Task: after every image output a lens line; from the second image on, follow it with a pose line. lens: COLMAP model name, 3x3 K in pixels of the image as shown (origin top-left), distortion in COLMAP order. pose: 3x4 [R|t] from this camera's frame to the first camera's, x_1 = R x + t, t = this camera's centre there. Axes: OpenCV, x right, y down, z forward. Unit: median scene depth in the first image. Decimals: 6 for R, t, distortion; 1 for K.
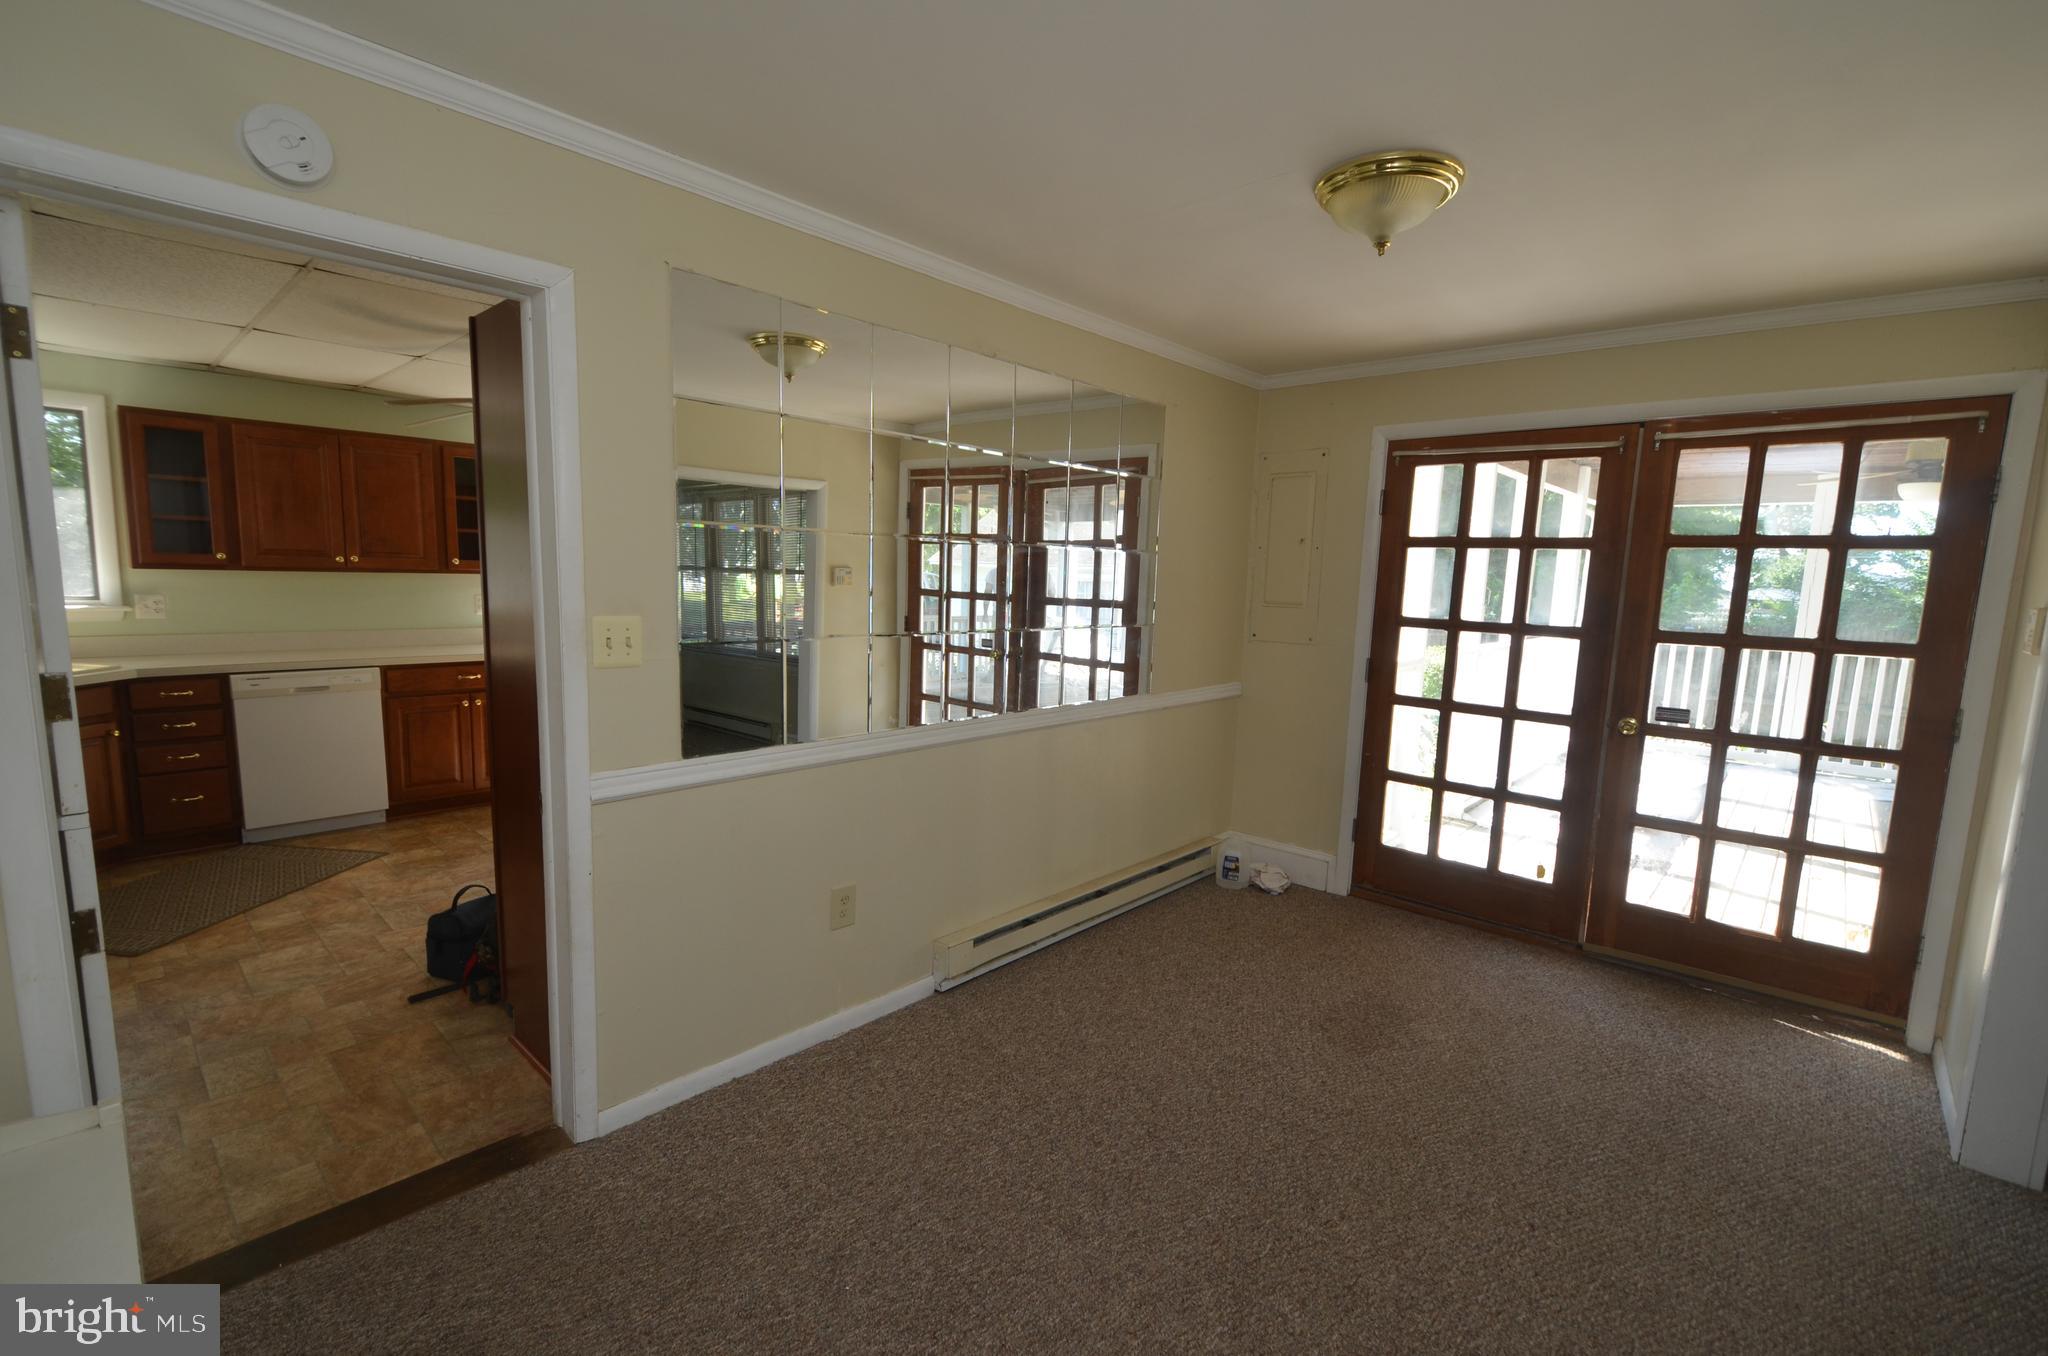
lens RADIAL K [[897.6, 0, 1027.3], [0, 897.6, 683.6], [0, 0, 1]] dist [-0.005992, -0.000804]
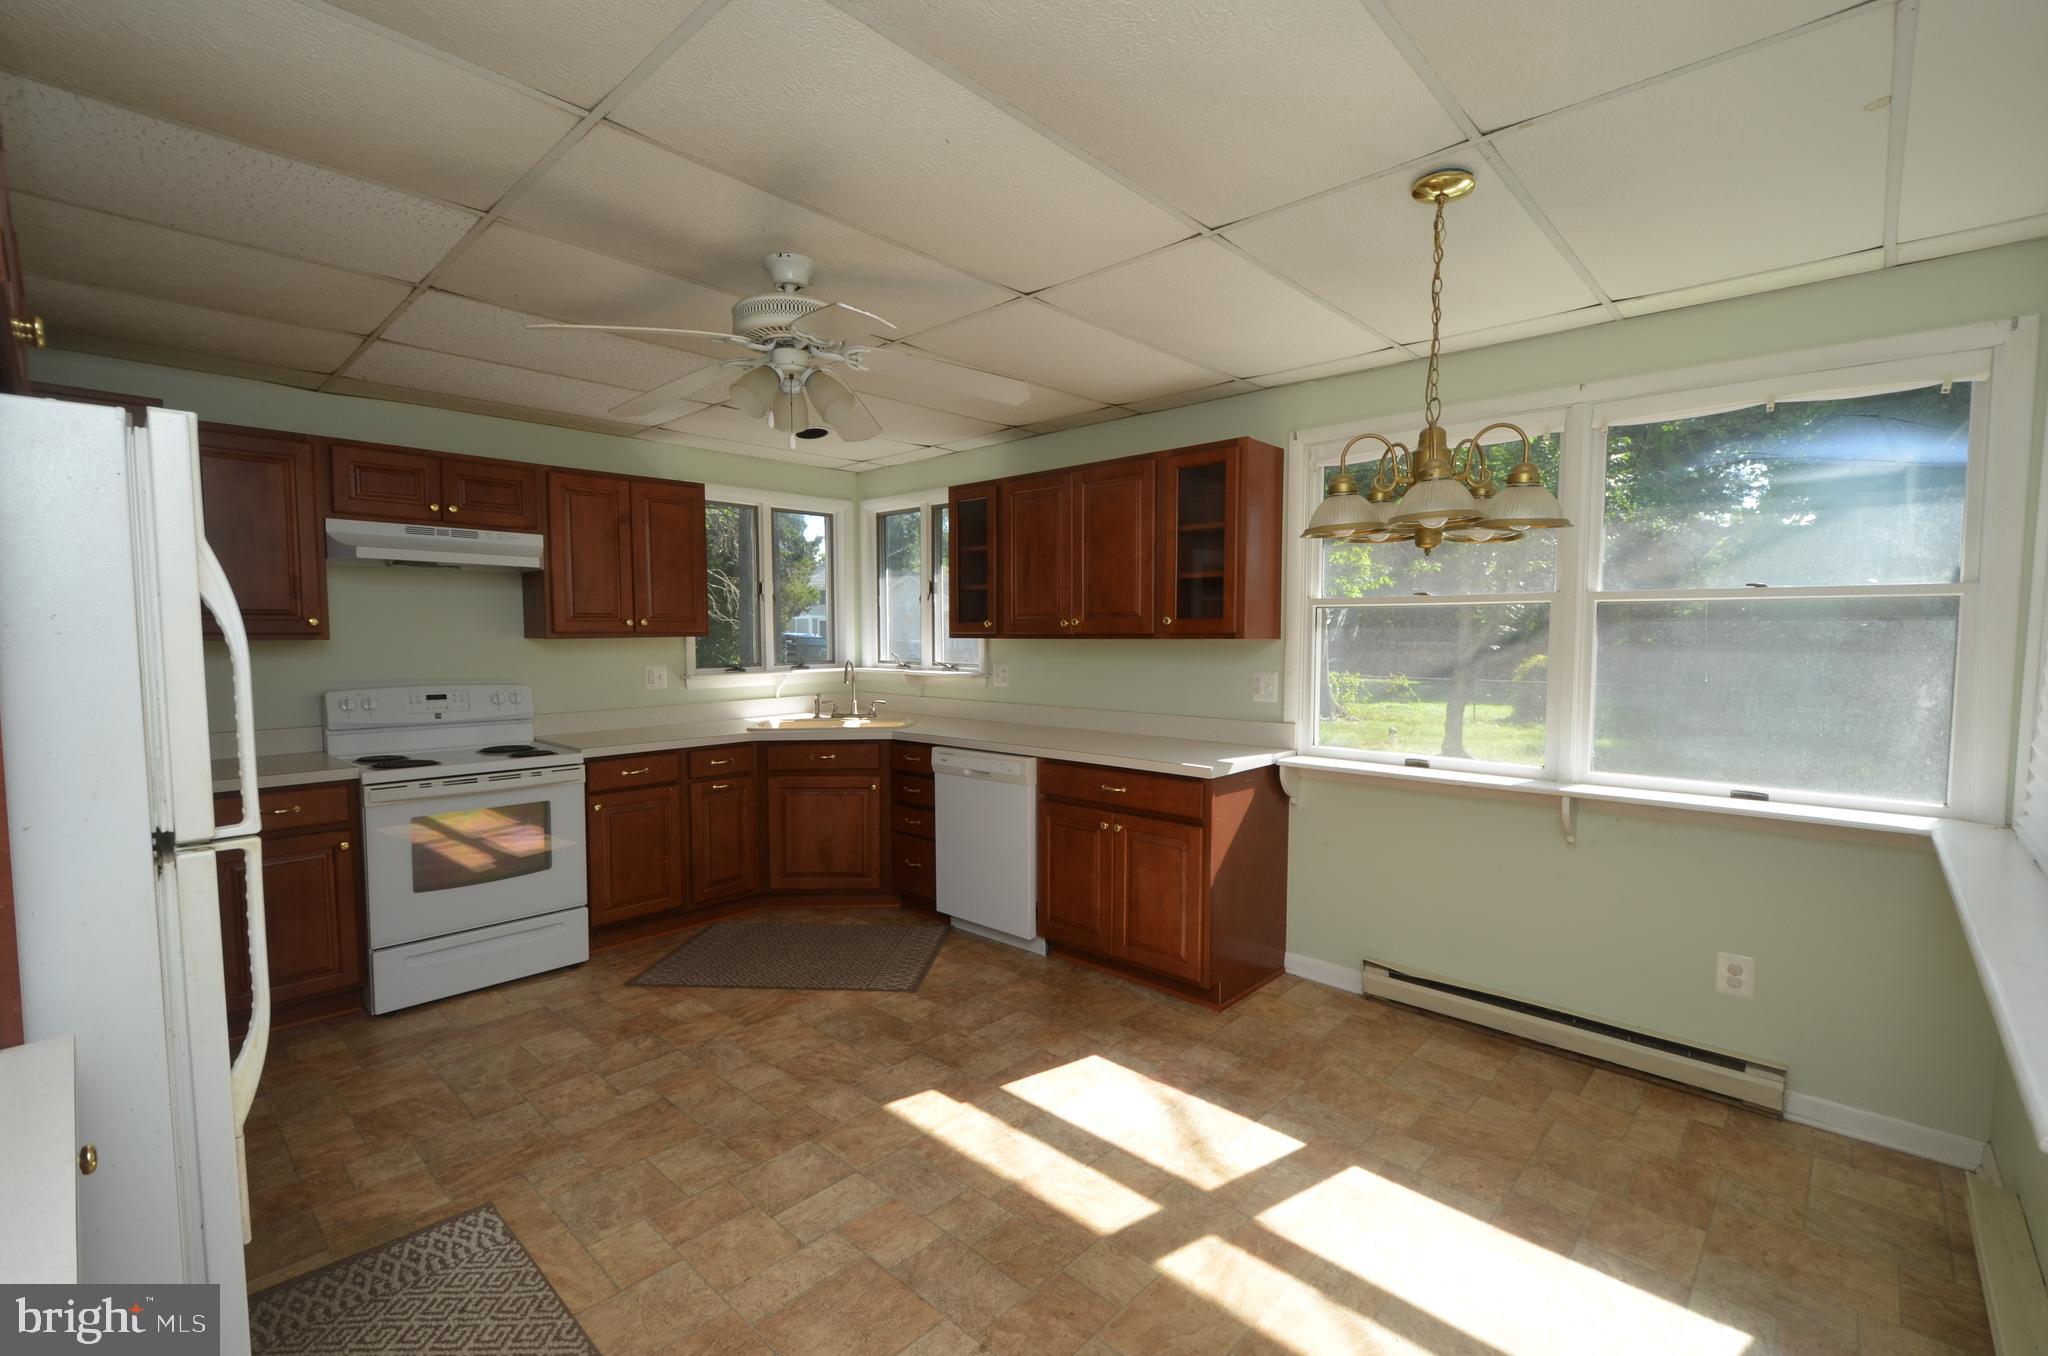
lens RADIAL K [[887.9, 0, 1027.0], [0, 887.9, 688.6], [0, 0, 1]] dist [0.012128, -0.011316]
pose [[-0.004129, 0.034192, -0.999407, 0.055728], [-0.125703, 0.991470, 0.034440, -0.114814], [0.992059, 0.125771, 0.000204, 1.082268]]
